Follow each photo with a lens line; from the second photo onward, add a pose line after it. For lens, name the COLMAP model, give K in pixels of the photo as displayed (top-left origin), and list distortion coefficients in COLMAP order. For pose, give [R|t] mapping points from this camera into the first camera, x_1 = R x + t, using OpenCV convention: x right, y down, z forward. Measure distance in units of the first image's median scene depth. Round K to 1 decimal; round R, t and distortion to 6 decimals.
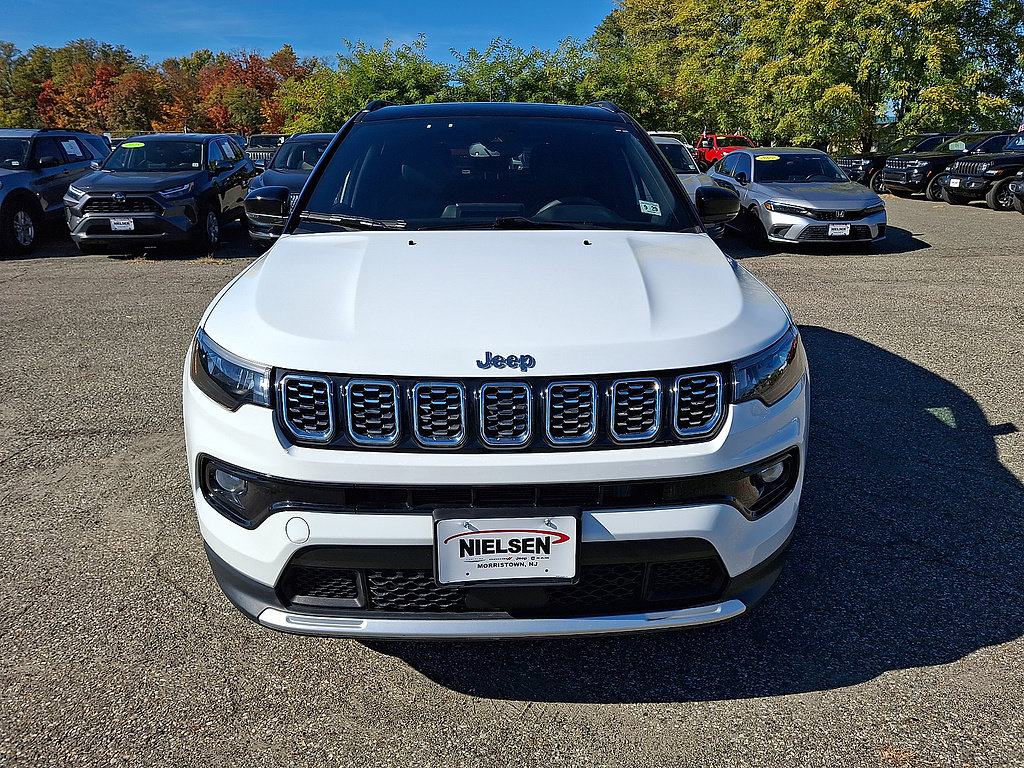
lens RADIAL K [[754.0, 0, 506.0], [0, 754.0, 375.2], [0, 0, 1]] dist [-0.006578, -0.000806]
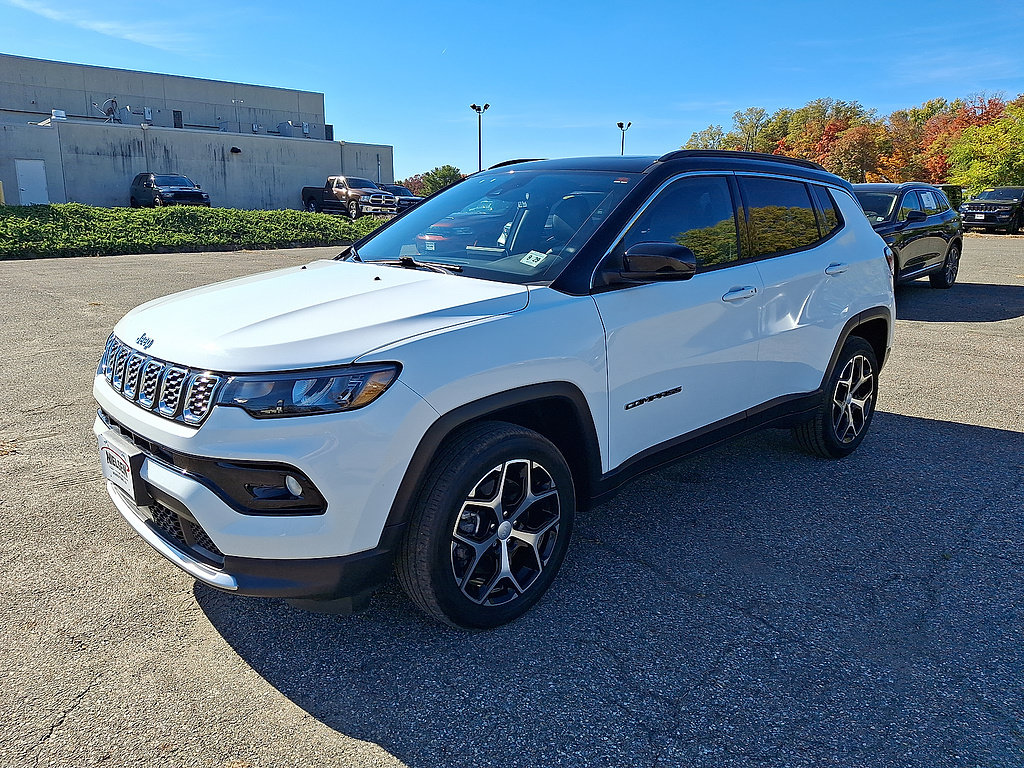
lens RADIAL K [[754.0, 0, 506.0], [0, 754.0, 375.2], [0, 0, 1]] dist [-0.006578, -0.000806]
pose [[0.652287, 0.177866, -0.736808, 0.692516], [-0.223881, 0.973918, 0.036906, -0.066620], [0.724154, 0.140884, 0.675094, 0.232902]]
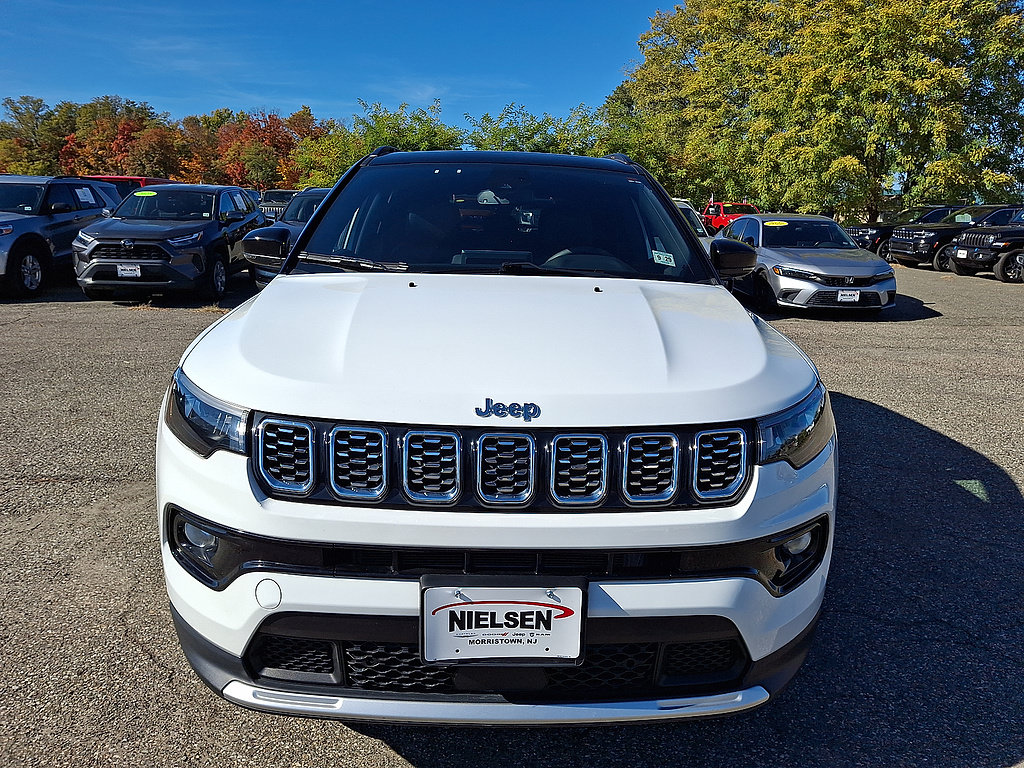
lens RADIAL K [[750.8, 0, 509.6], [0, 750.8, 387.7], [0, 0, 1]] dist [0.000933, -0.004268]
pose [[0.999599, 0.028251, -0.001717, 0.001195], [-0.028304, 0.997671, -0.062055, 0.004329], [-0.000040, 0.062079, 0.998071, 0.042888]]
